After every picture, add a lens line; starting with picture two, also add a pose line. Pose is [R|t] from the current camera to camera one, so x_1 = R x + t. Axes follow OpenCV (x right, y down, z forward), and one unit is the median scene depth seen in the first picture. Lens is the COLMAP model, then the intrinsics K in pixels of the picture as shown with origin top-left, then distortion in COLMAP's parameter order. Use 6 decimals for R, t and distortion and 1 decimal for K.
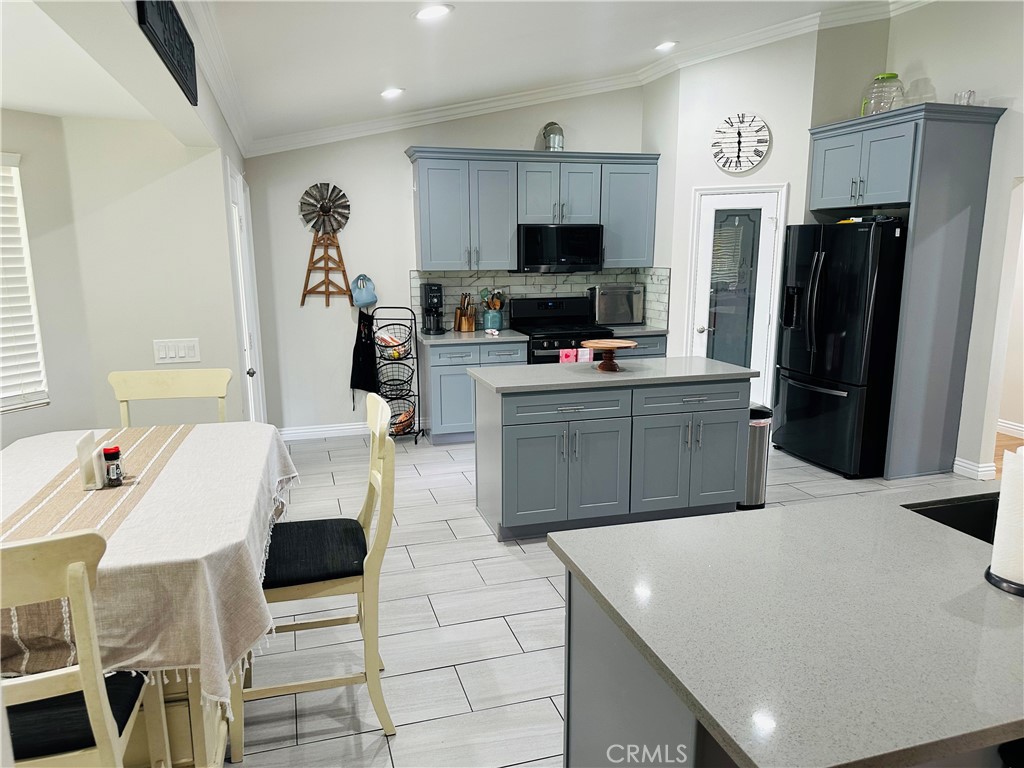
lens RADIAL K [[712.2, 0, 505.2], [0, 712.2, 383.6], [0, 0, 1]] dist [0.063954, -0.044875]
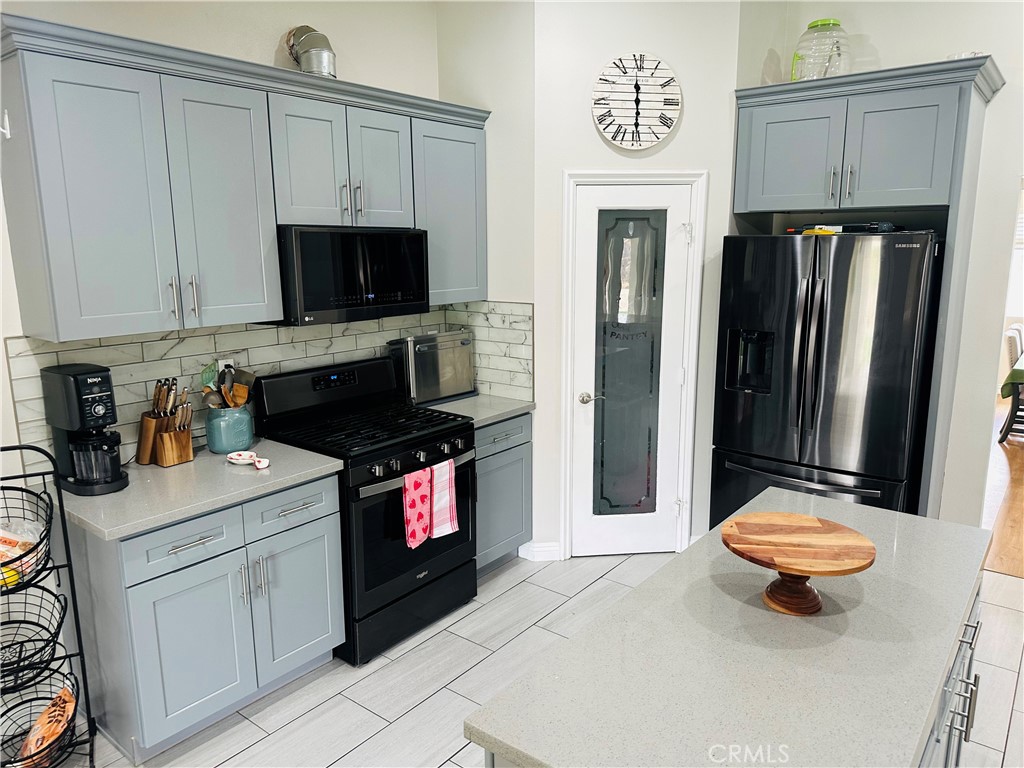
lens RADIAL K [[712.2, 0, 521.0], [0, 712.2, 389.9], [0, 0, 1]] dist [0.063954, -0.044875]
pose [[0.817423, -0.113295, 0.564787, -0.132458], [0.111005, 0.993072, 0.038548, -0.117113], [-0.565242, 0.031184, 0.824336, 0.530061]]
